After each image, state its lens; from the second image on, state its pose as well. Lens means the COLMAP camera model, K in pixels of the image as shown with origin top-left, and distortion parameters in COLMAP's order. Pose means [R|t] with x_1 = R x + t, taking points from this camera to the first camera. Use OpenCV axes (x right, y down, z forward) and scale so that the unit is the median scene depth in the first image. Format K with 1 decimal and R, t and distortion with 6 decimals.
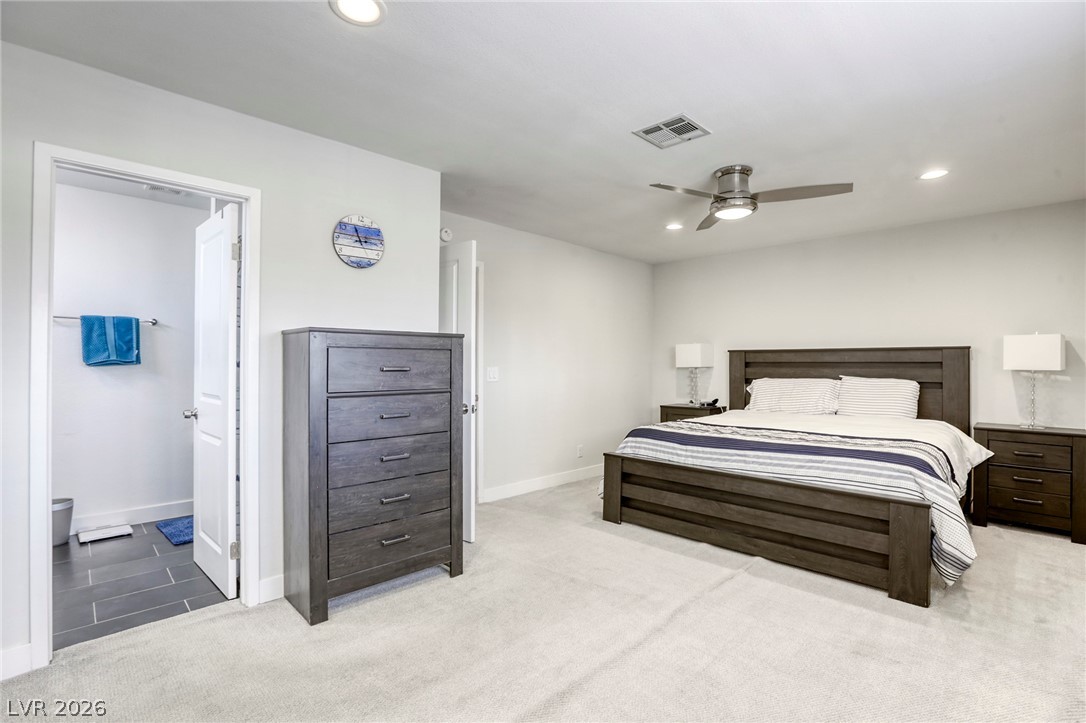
lens RADIAL K [[504.2, 0, 536.3], [0, 504.2, 359.8], [0, 0, 1]] dist [-0.011572, 0.000861]
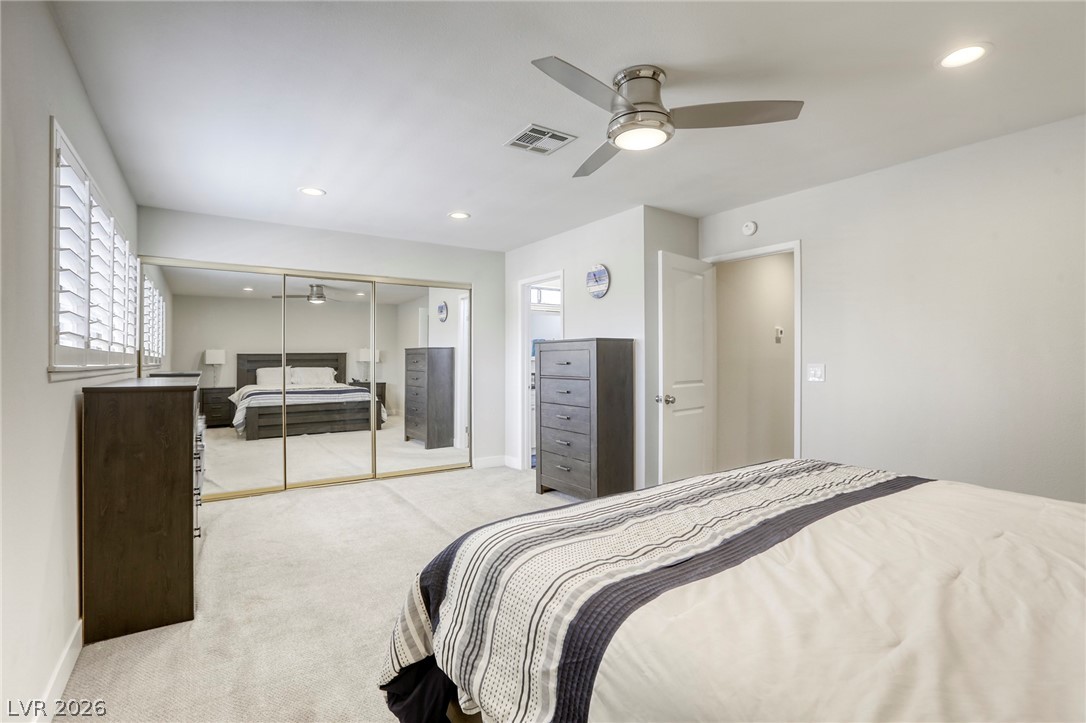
lens RADIAL K [[503.2, 0, 543.0], [0, 503.2, 361.5], [0, 0, 1]] dist [-0.079838, 0.021999]
pose [[-0.159758, 0.000830, -0.987156, 1.229741], [0.010966, 0.999939, -0.000934, 0.012239], [0.987095, -0.010974, -0.159757, 1.101889]]
